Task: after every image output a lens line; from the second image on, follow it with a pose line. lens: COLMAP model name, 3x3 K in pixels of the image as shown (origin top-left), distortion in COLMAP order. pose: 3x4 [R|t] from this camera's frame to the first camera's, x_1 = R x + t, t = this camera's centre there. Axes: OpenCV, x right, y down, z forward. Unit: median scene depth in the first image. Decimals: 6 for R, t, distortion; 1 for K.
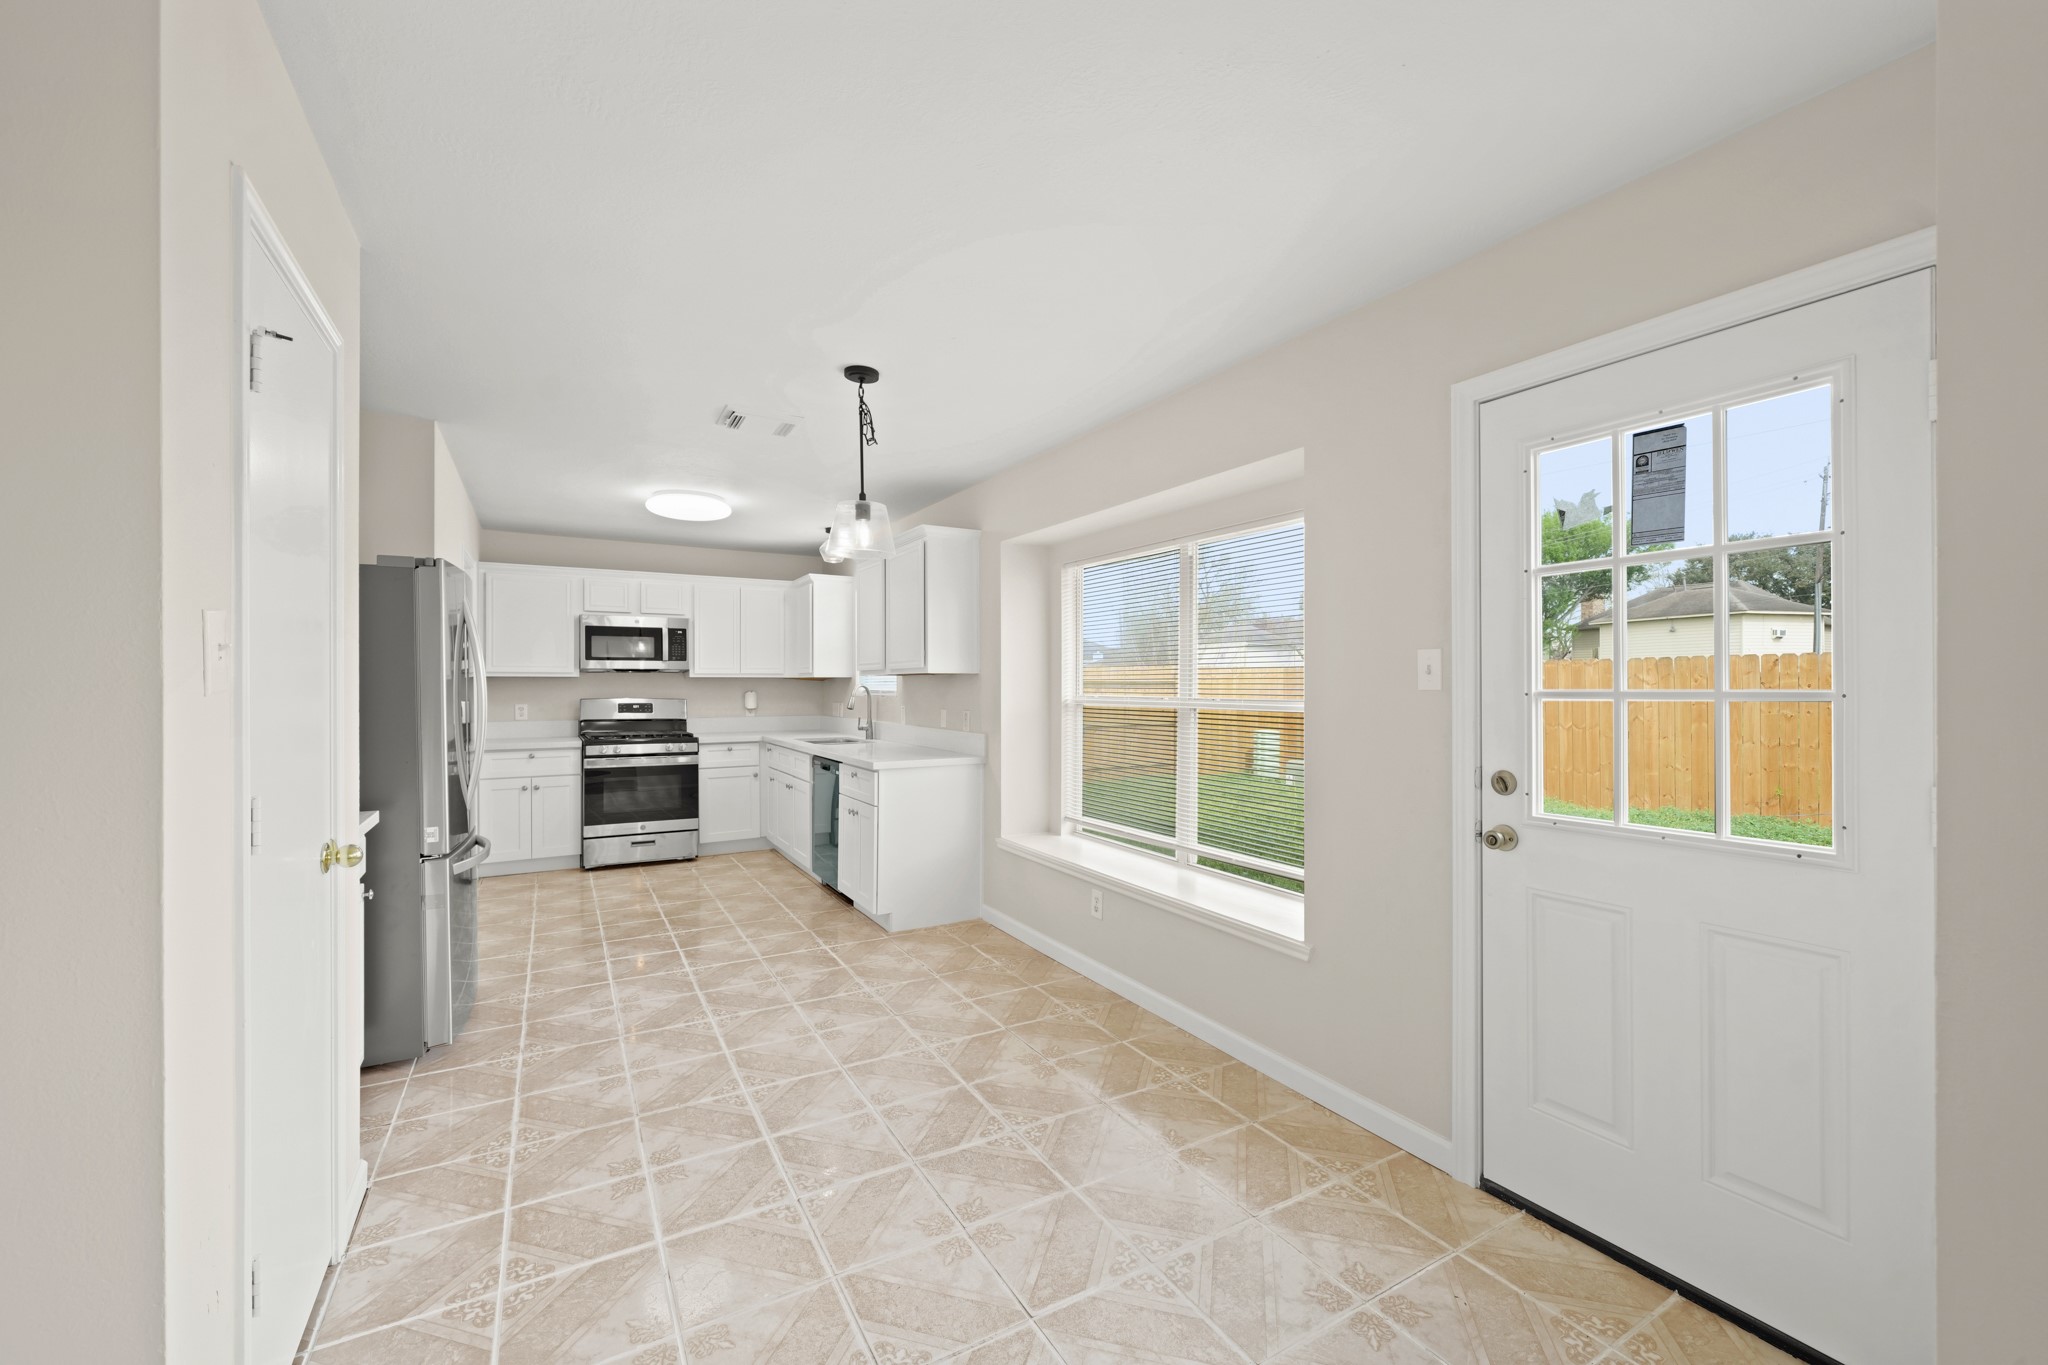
lens RADIAL K [[786.9, 0, 1027.8], [0, 786.9, 702.9], [0, 0, 1]] dist [-0.021557, 0.000185]
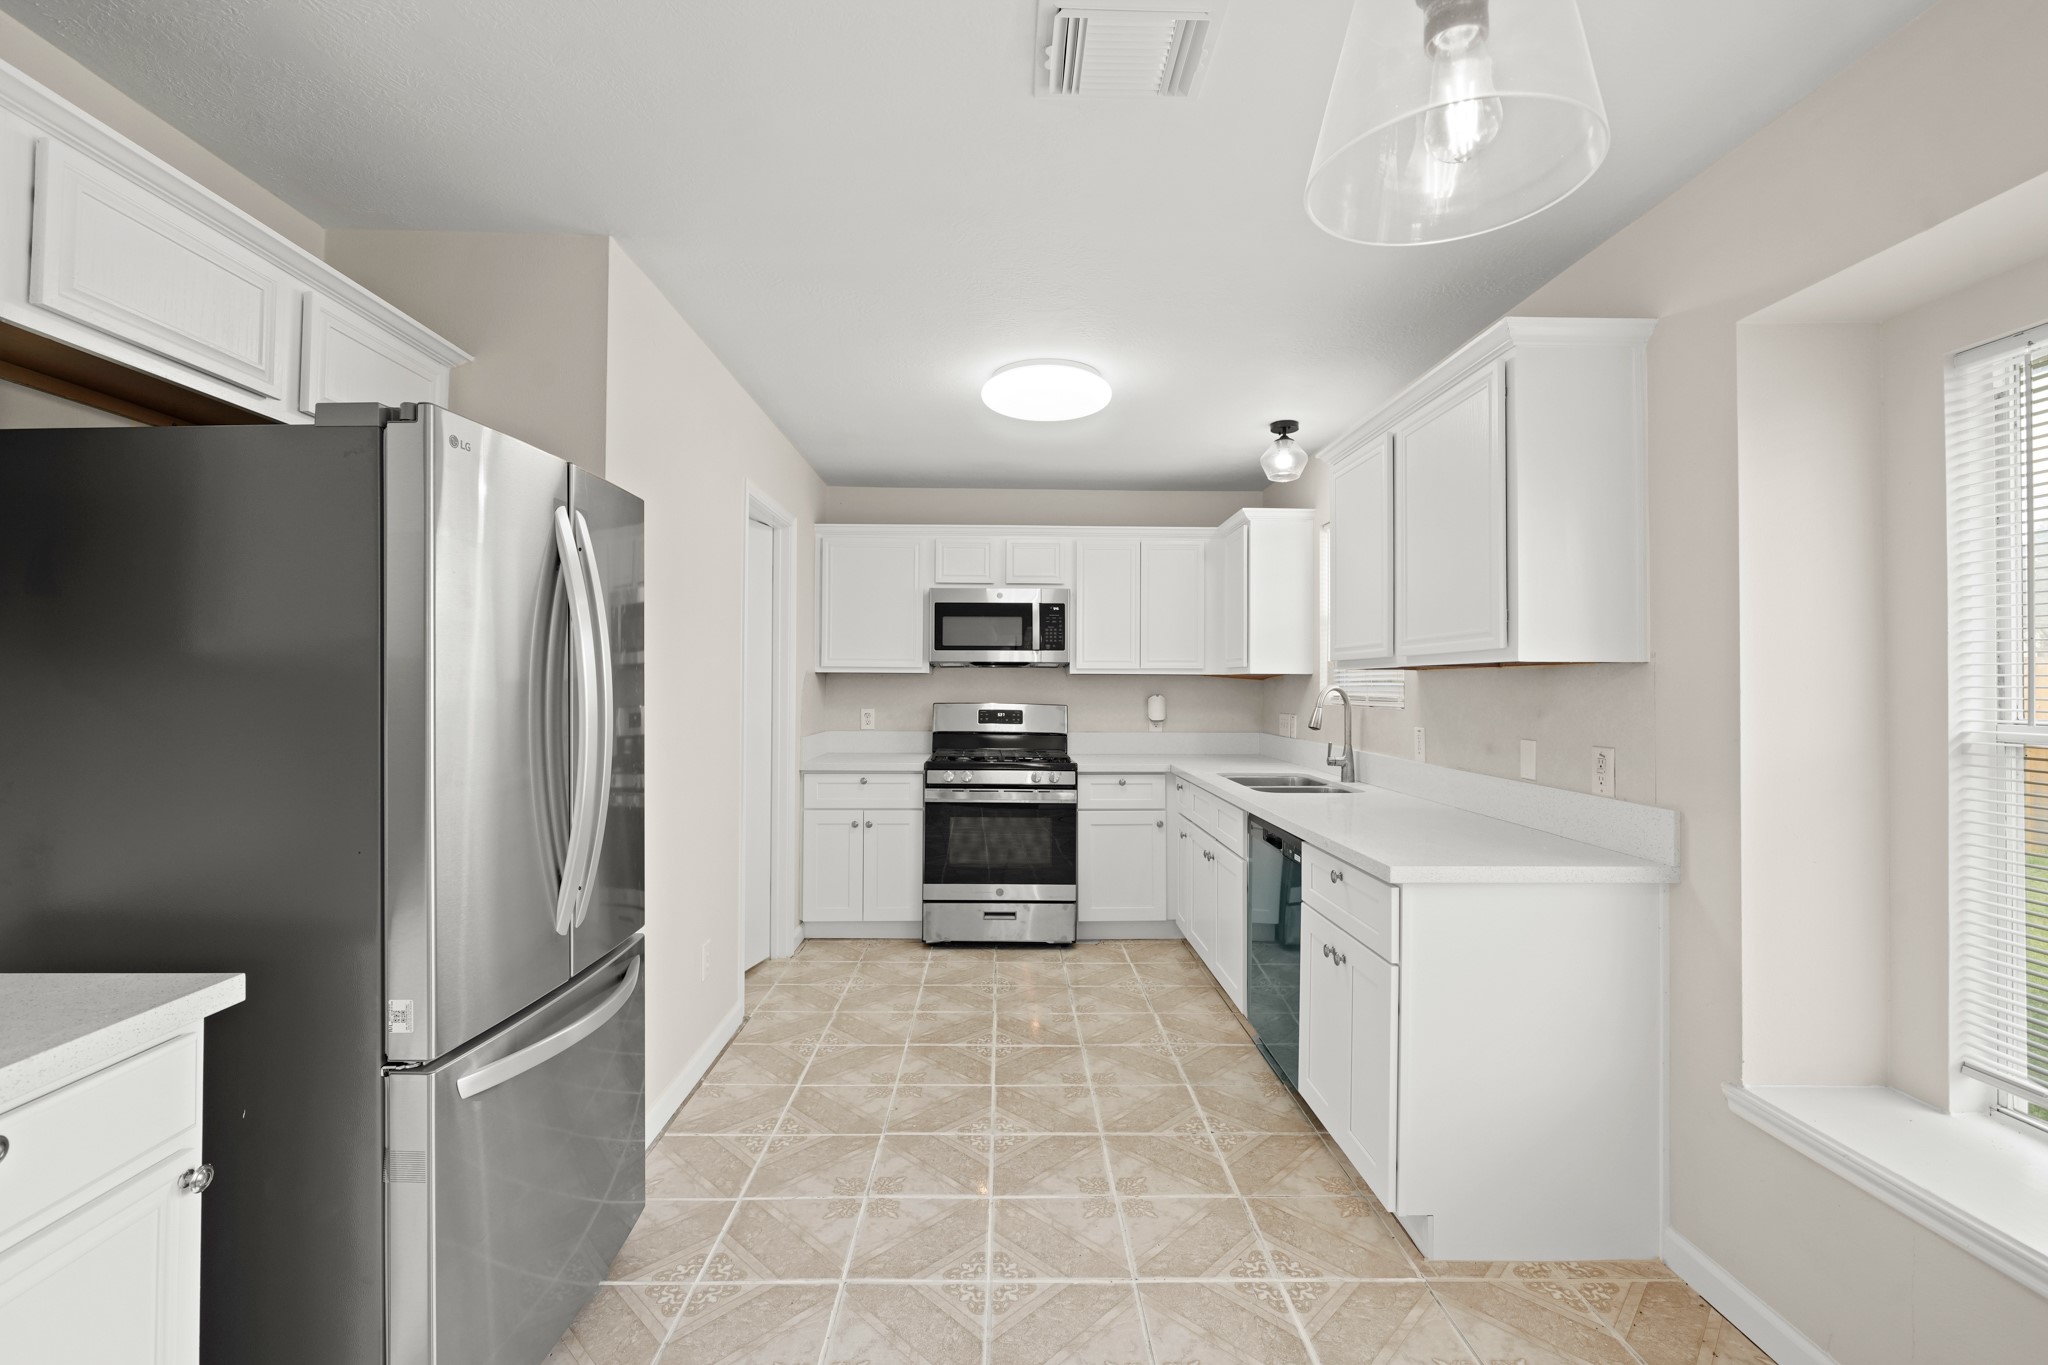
lens RADIAL K [[889.8, 0, 1011.0], [0, 889.8, 655.6], [0, 0, 1]] dist [0.000497, 0.000059]
pose [[0.865409, -0.011673, -0.500930, -0.087200], [-0.016132, 0.998561, -0.051139, -0.008090], [0.500806, 0.052337, 0.863976, 0.310098]]
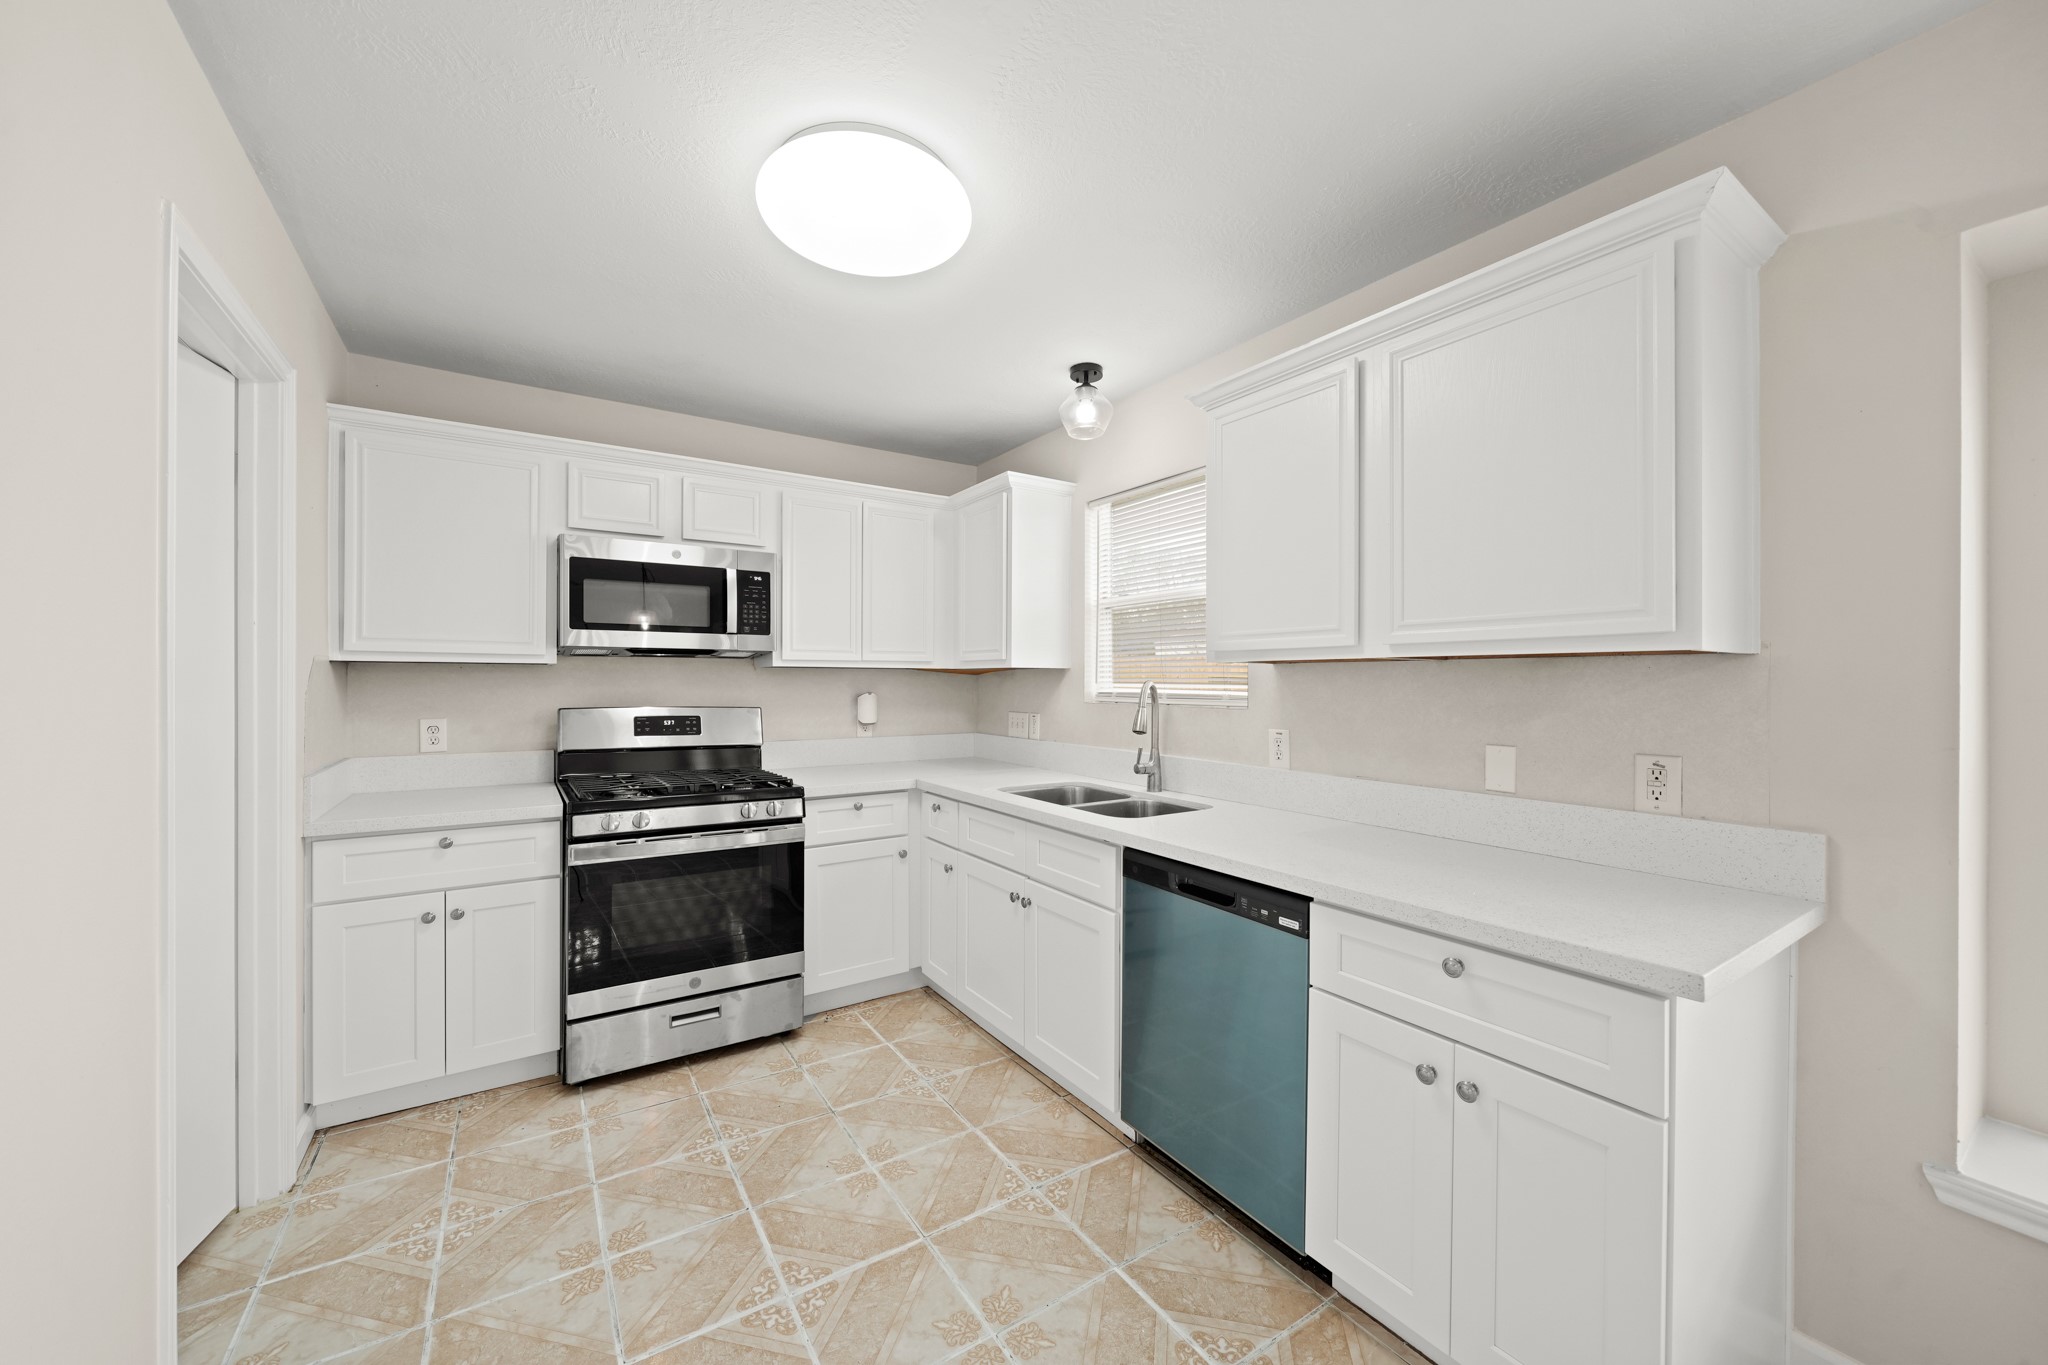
lens RADIAL K [[765.8, 0, 1014.7], [0, 765.8, 675.6], [0, 0, 1]] dist [0.001185, -0.002827]
pose [[0.999203, 0.003599, 0.039750, -0.305182], [-0.002445, 0.999575, -0.029042, -0.012619], [-0.039838, 0.028922, 0.998787, 0.506598]]
